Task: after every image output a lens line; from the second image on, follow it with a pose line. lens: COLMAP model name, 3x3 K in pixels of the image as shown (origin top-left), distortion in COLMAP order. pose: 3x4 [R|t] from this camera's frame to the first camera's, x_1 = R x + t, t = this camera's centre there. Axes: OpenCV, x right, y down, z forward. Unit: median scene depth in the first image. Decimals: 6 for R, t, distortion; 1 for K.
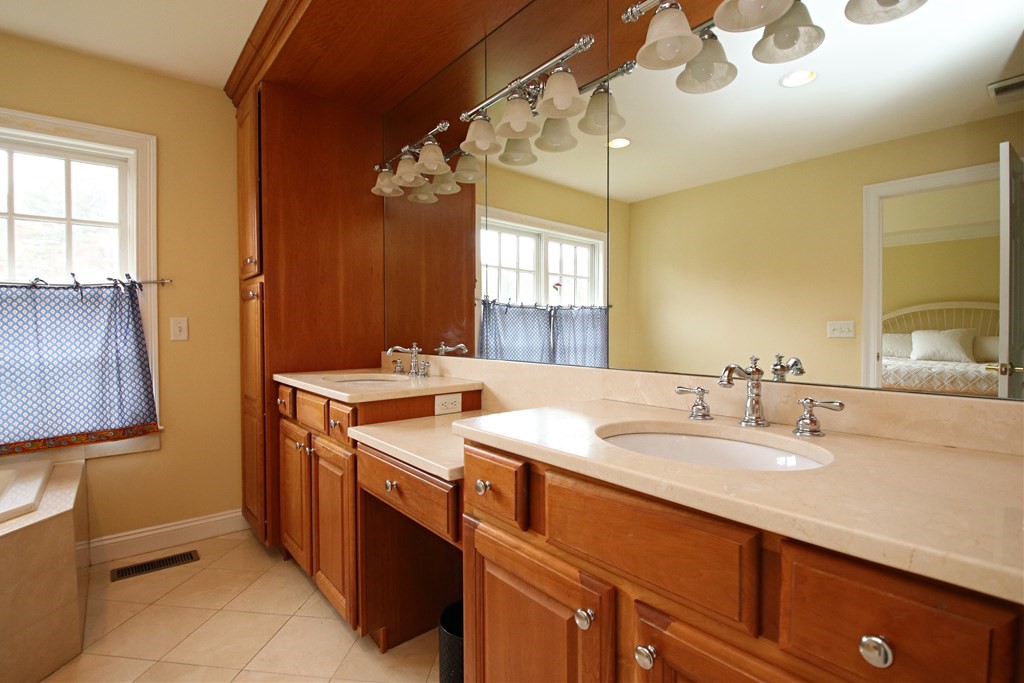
lens RADIAL K [[476.4, 0, 509.8], [0, 476.4, 335.6], [0, 0, 1]] dist [0.005067, -0.020250]
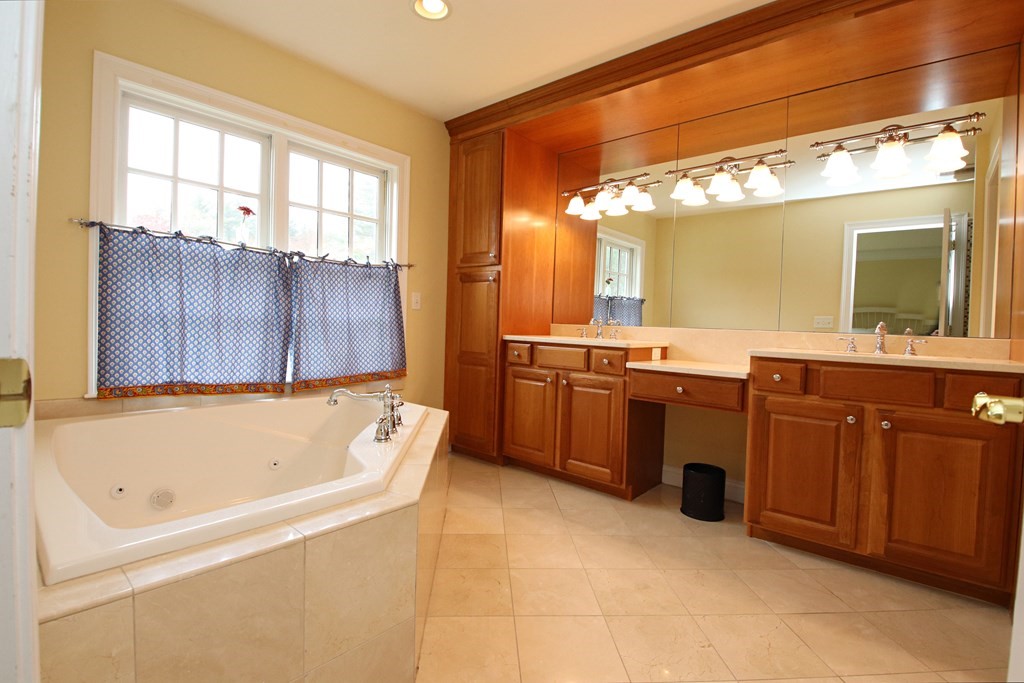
lens RADIAL K [[476.4, 0, 509.8], [0, 476.4, 335.6], [0, 0, 1]] dist [0.005067, -0.020250]
pose [[0.987921, 0.031814, 0.151658, -0.715960], [-0.034604, 0.999276, 0.015795, 0.061059], [-0.151046, -0.020852, 0.988307, -0.424724]]
